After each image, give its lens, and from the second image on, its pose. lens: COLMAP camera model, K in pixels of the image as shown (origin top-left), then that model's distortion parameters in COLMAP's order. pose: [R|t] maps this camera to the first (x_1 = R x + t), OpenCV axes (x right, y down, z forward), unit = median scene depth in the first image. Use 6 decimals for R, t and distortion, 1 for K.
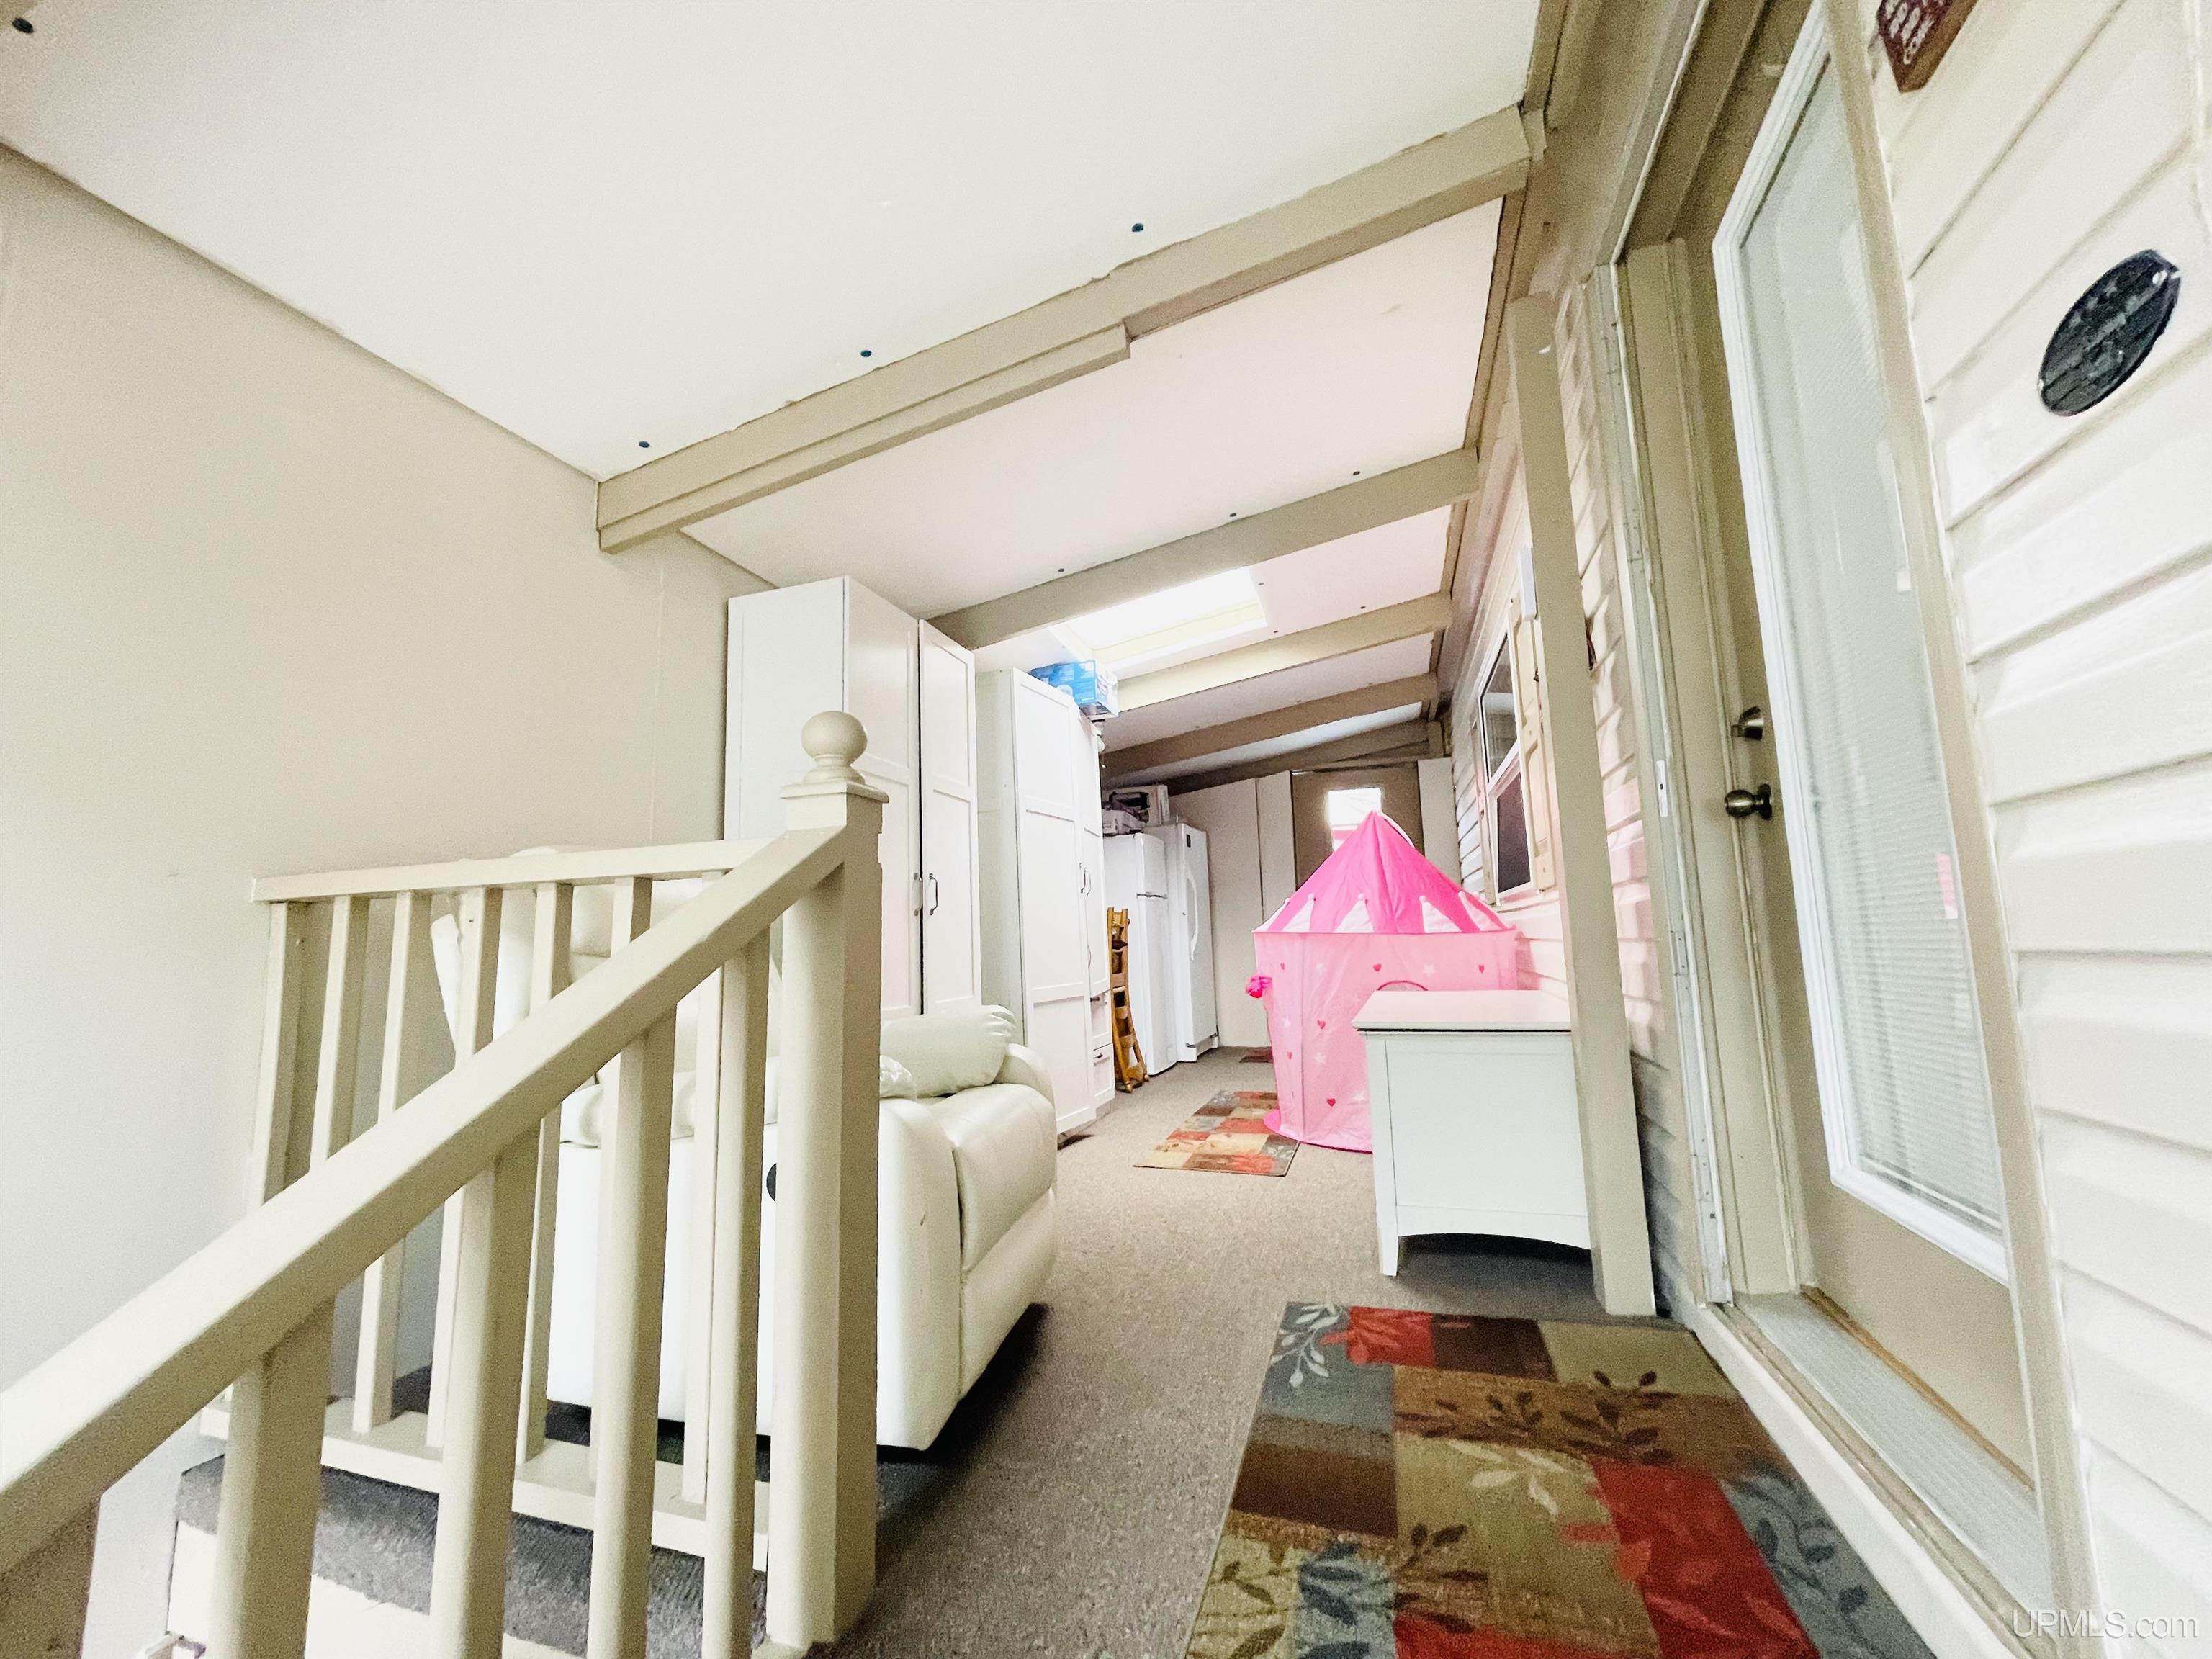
lens RADIAL K [[889.6, 0, 1101.3], [0, 889.6, 832.2], [0, 0, 1]] dist [-0.004468, -0.000293]
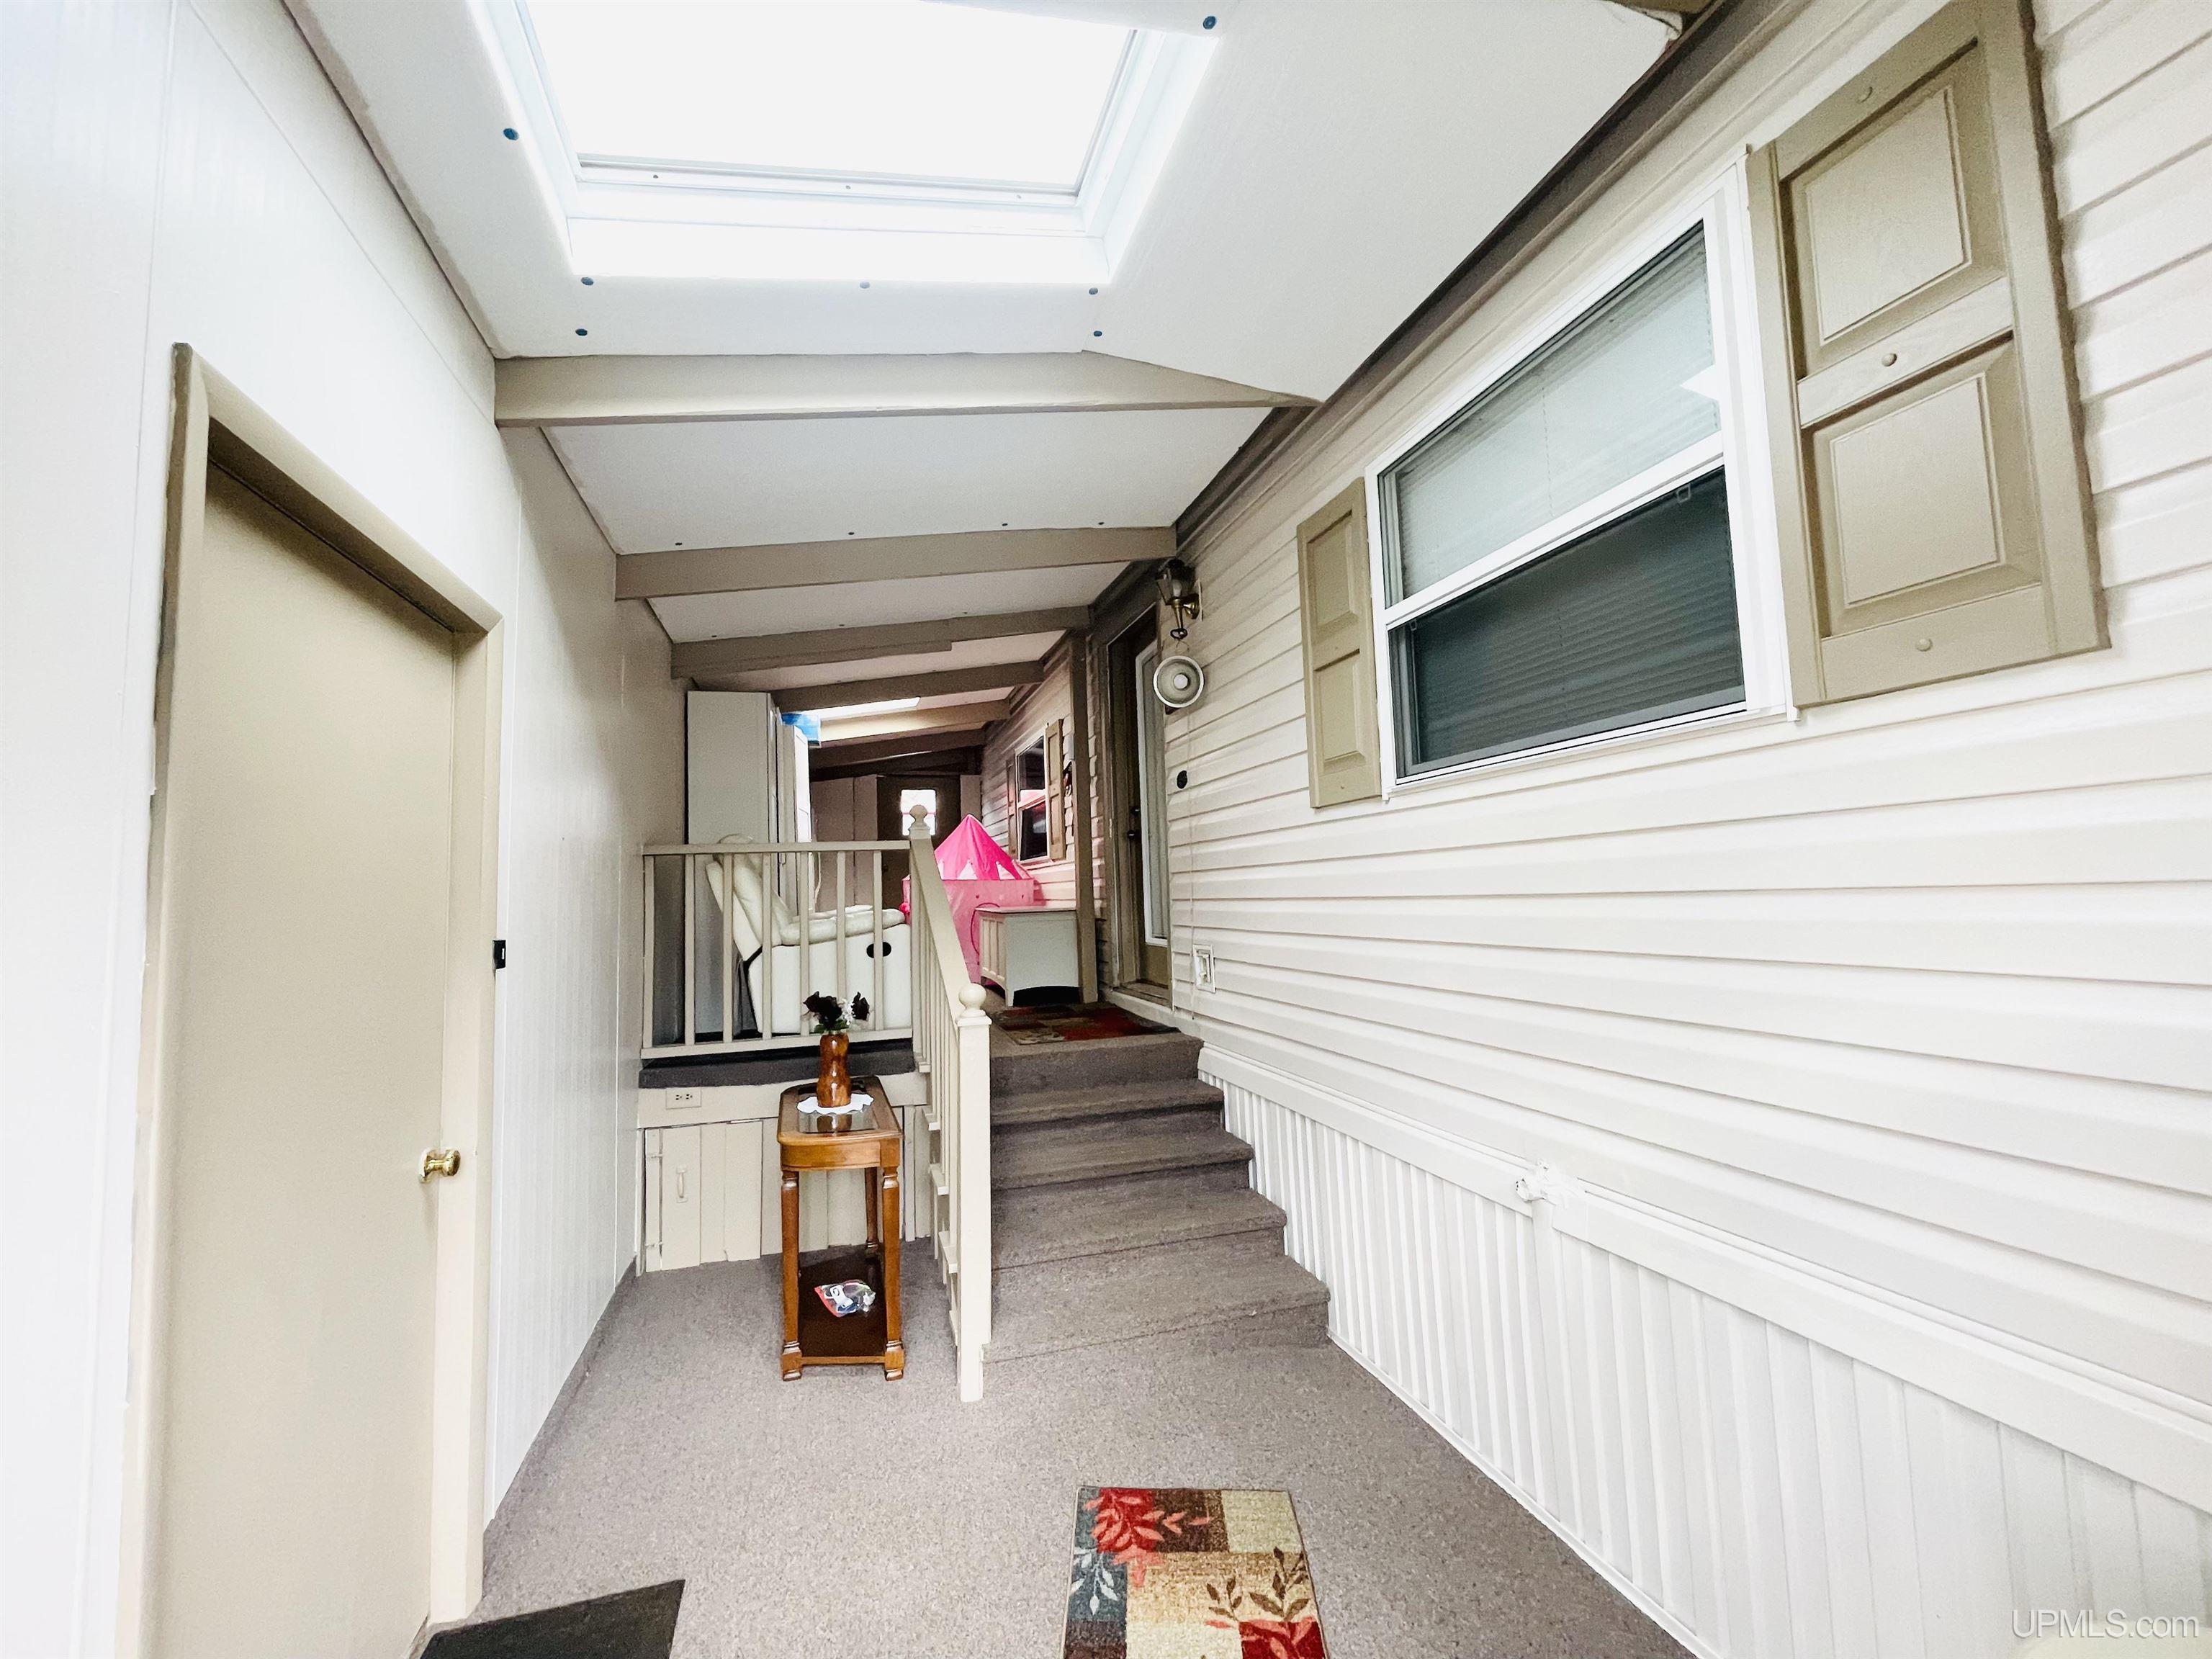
lens RADIAL K [[889.6, 0, 1105.5], [0, 889.6, 823.8], [0, 0, 1]] dist [-0.004468, -0.000293]
pose [[0.821728, 0.042910, 0.568263, -0.996895], [-0.060519, 0.998093, 0.012146, -0.088145], [-0.566658, -0.044372, 0.822757, -1.338120]]
